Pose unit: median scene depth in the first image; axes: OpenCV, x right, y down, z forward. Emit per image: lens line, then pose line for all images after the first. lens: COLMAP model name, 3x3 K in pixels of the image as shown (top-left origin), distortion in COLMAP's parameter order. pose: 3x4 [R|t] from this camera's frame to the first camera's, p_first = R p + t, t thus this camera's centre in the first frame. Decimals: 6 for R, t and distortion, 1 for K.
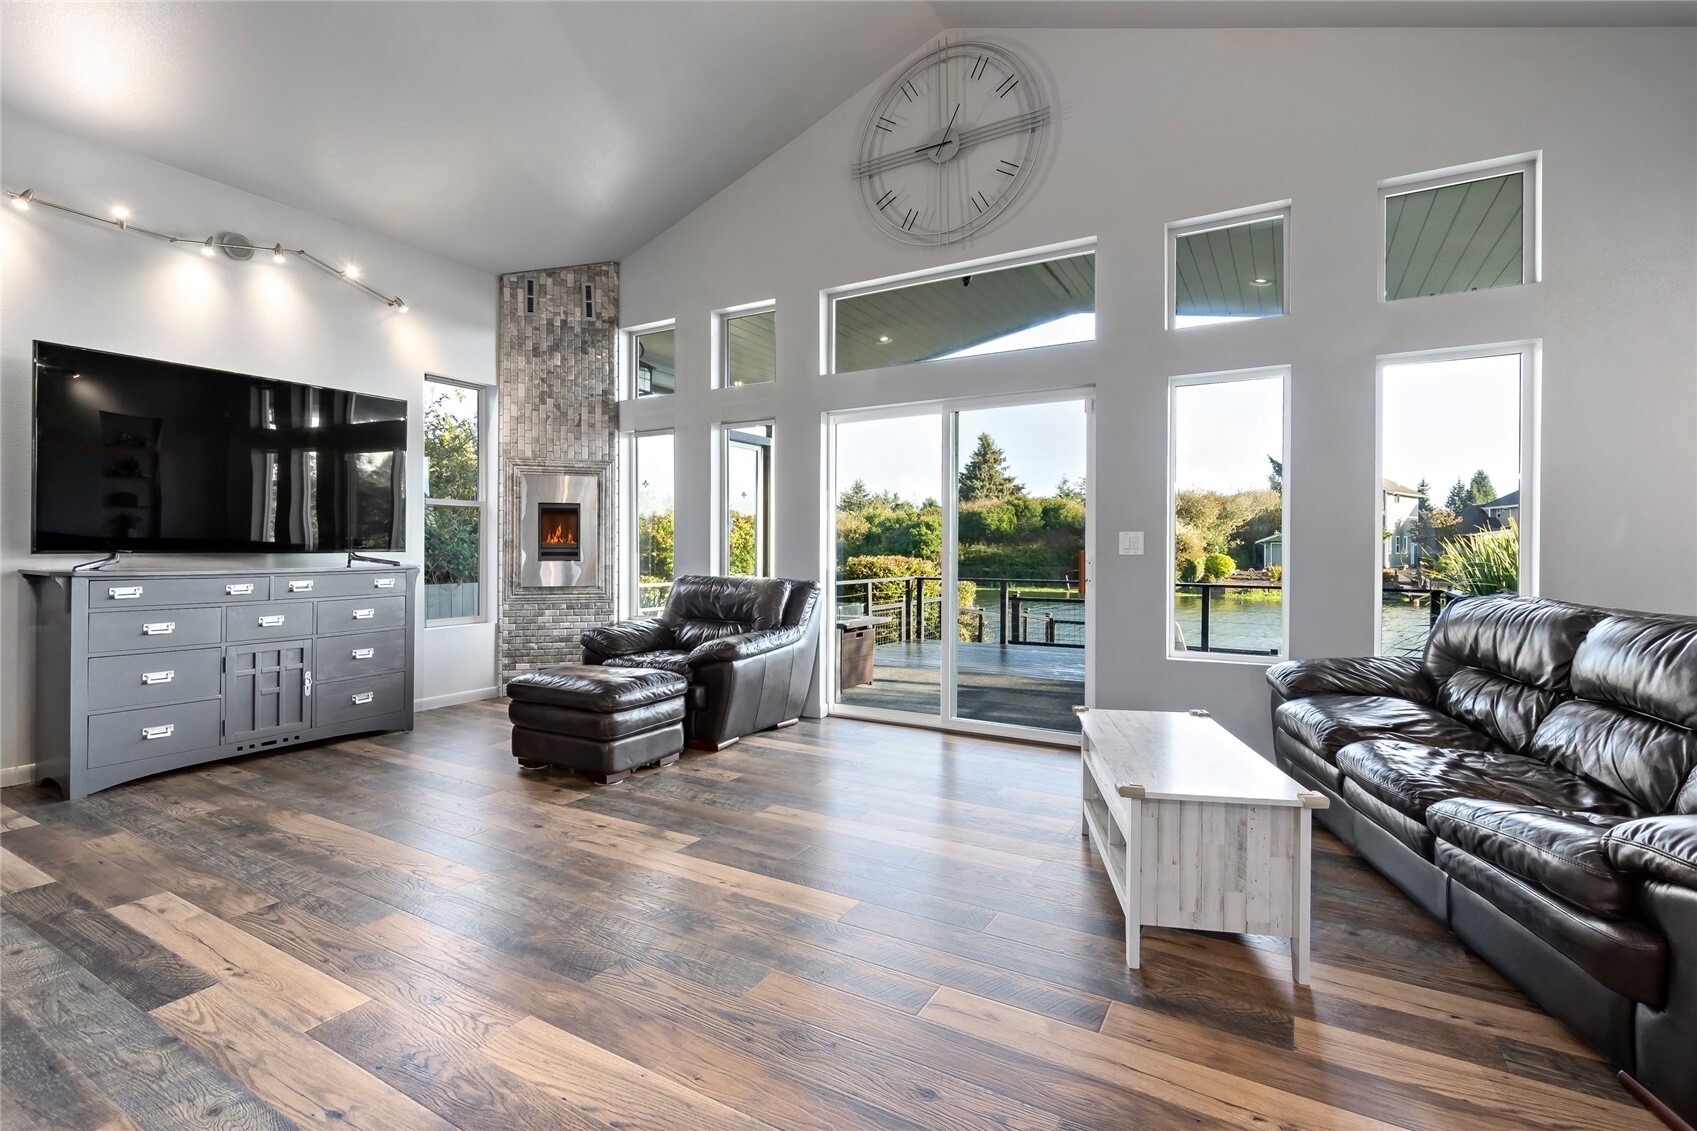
lens RADIAL K [[780.2, 0, 846.8], [0, 780.2, 552.4], [0, 0, 1]] dist [0.004636, -0.000769]
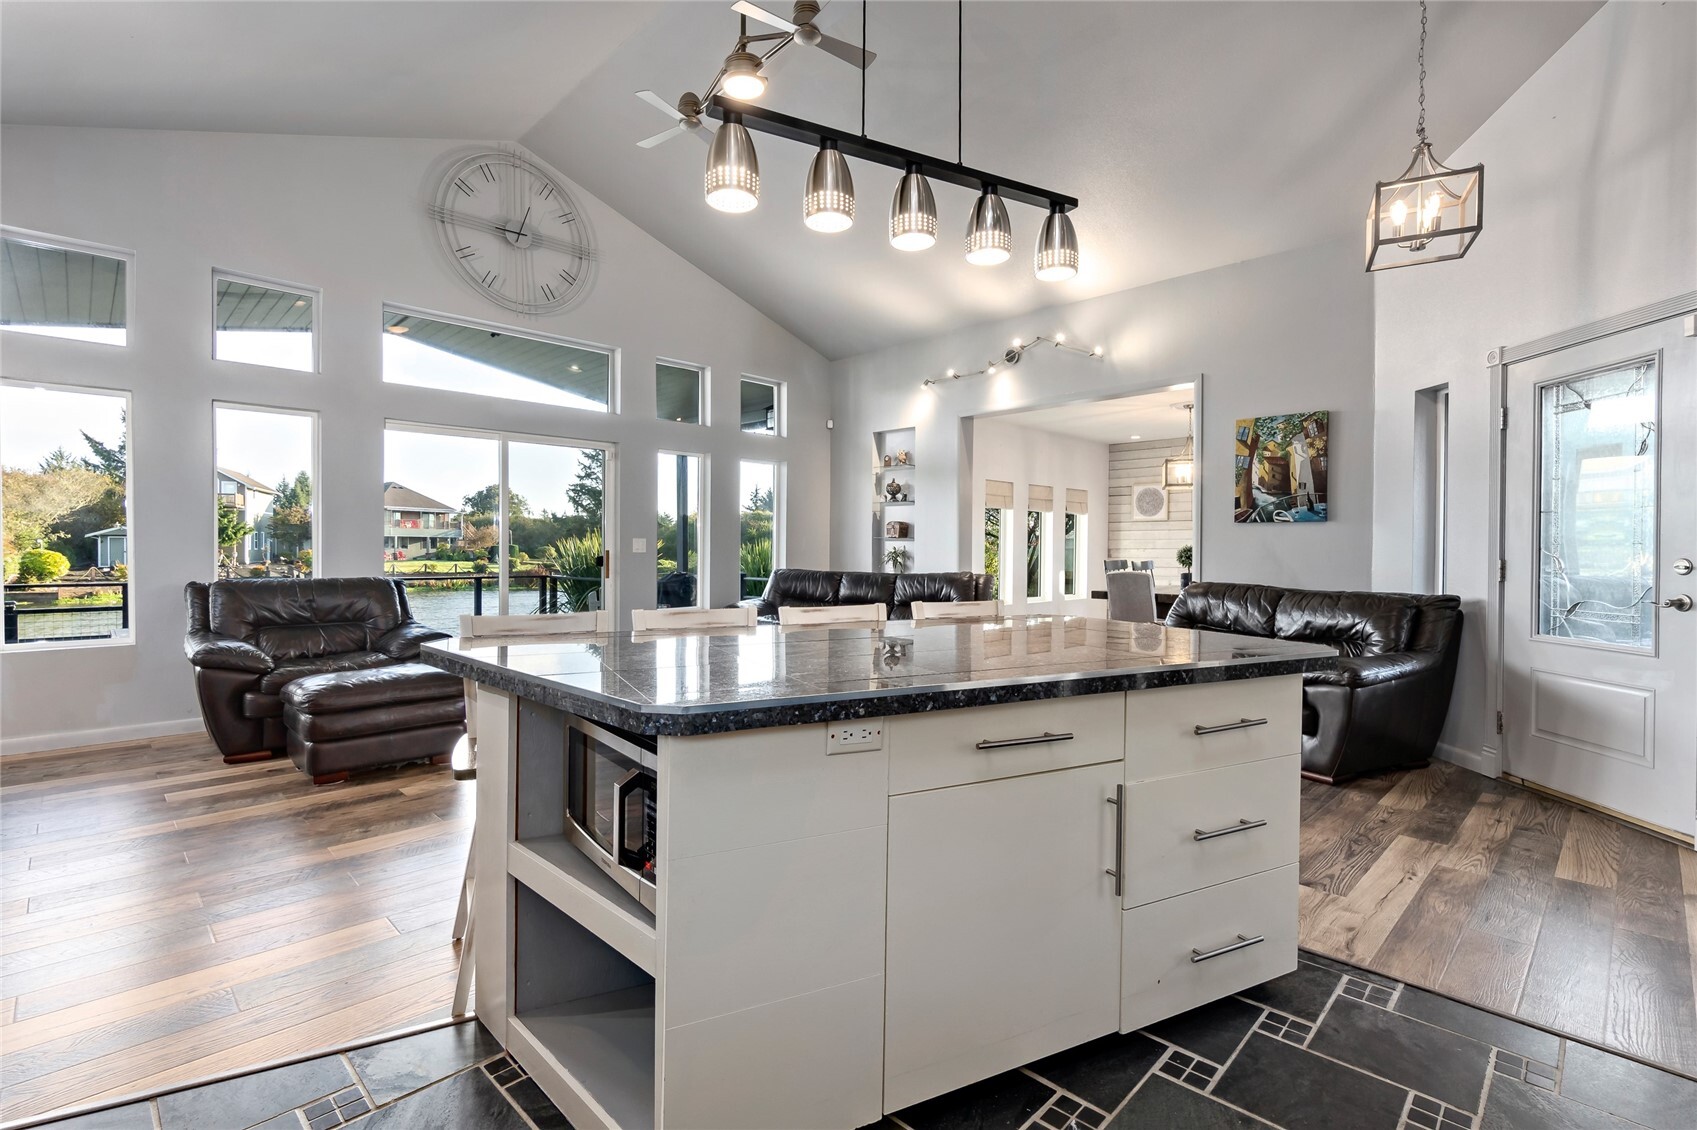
lens RADIAL K [[786.1, 0, 846.5], [0, 786.1, 565.9], [0, 0, 1]] dist [0.001623, -0.000211]
pose [[0.260514, -0.022858, 0.965199, -1.006144], [0.000118, 0.999720, 0.023644, -0.006648], [-0.965470, -0.006046, 0.260444, 0.140101]]
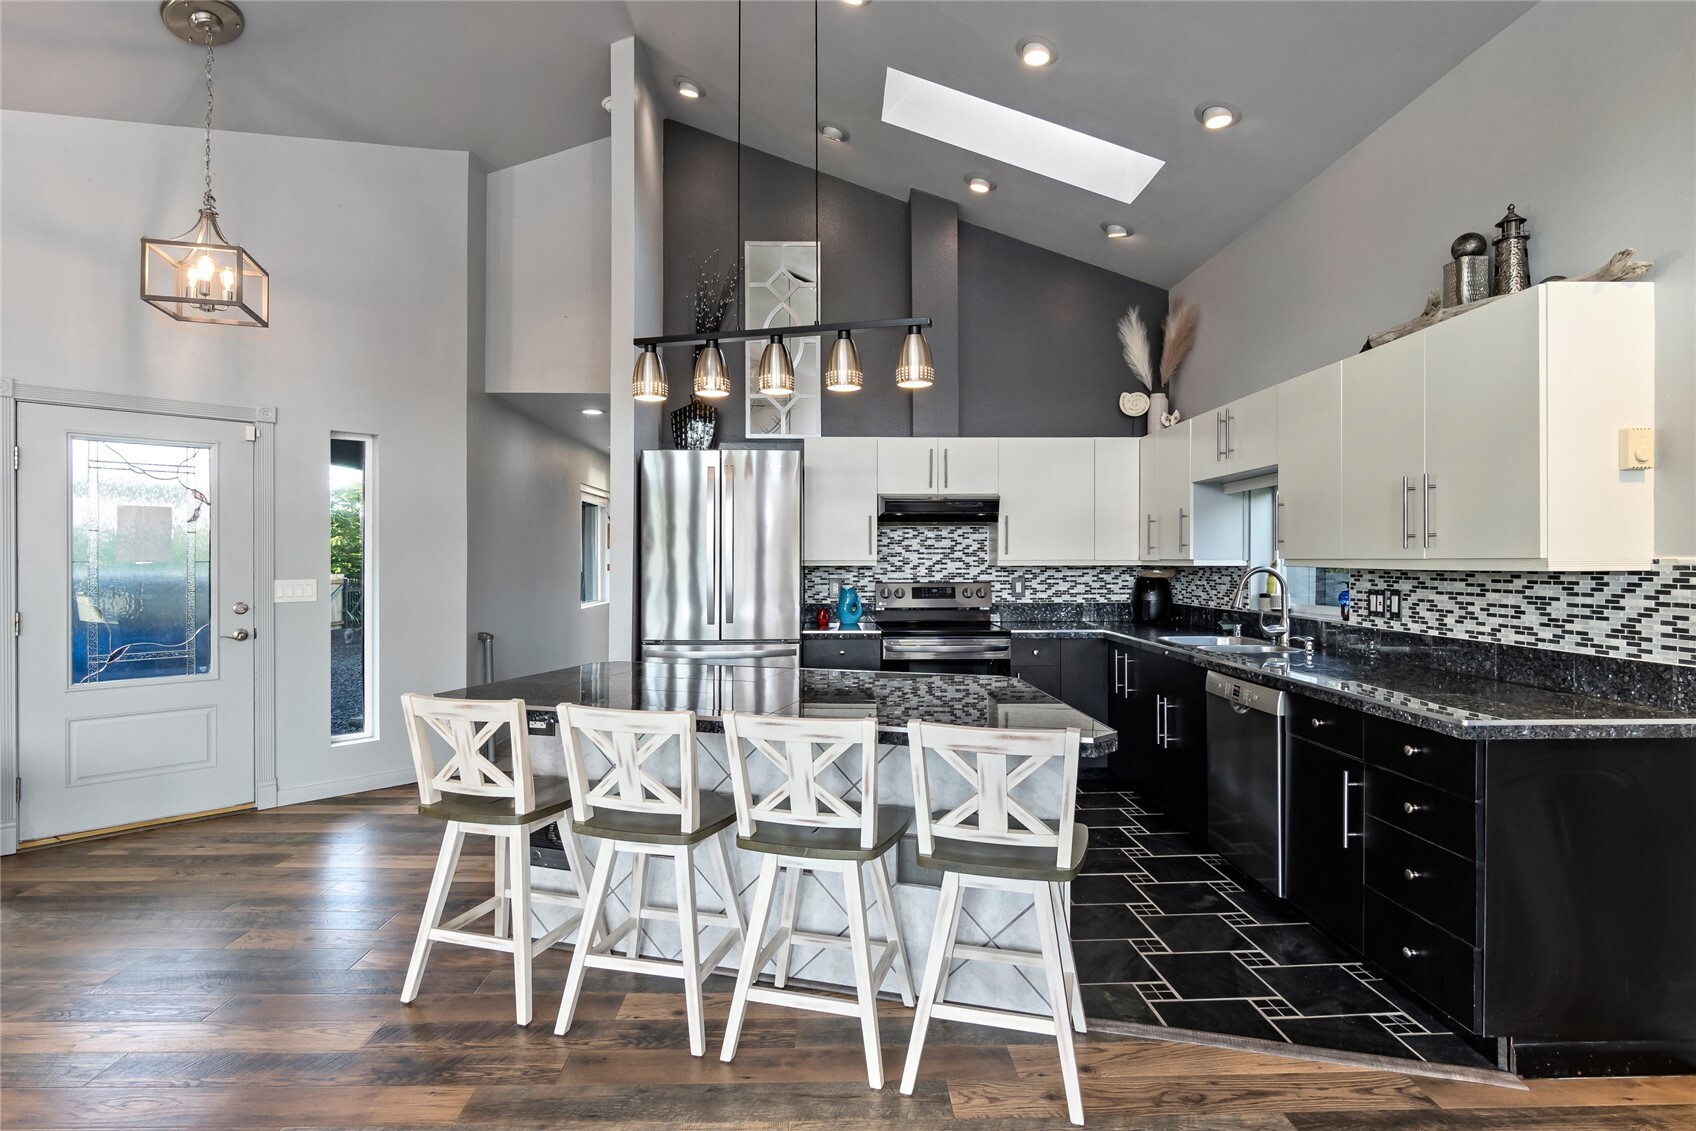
lens RADIAL K [[860.4, 0, 833.0], [0, 860.4, 550.3], [0, 0, 1]] dist [-0.009821, 0.002202]
pose [[-0.853072, -0.010376, -0.521690, -0.246262], [-0.006610, 0.999937, -0.009080, -0.052062], [0.521752, -0.004297, -0.853087, 0.826192]]
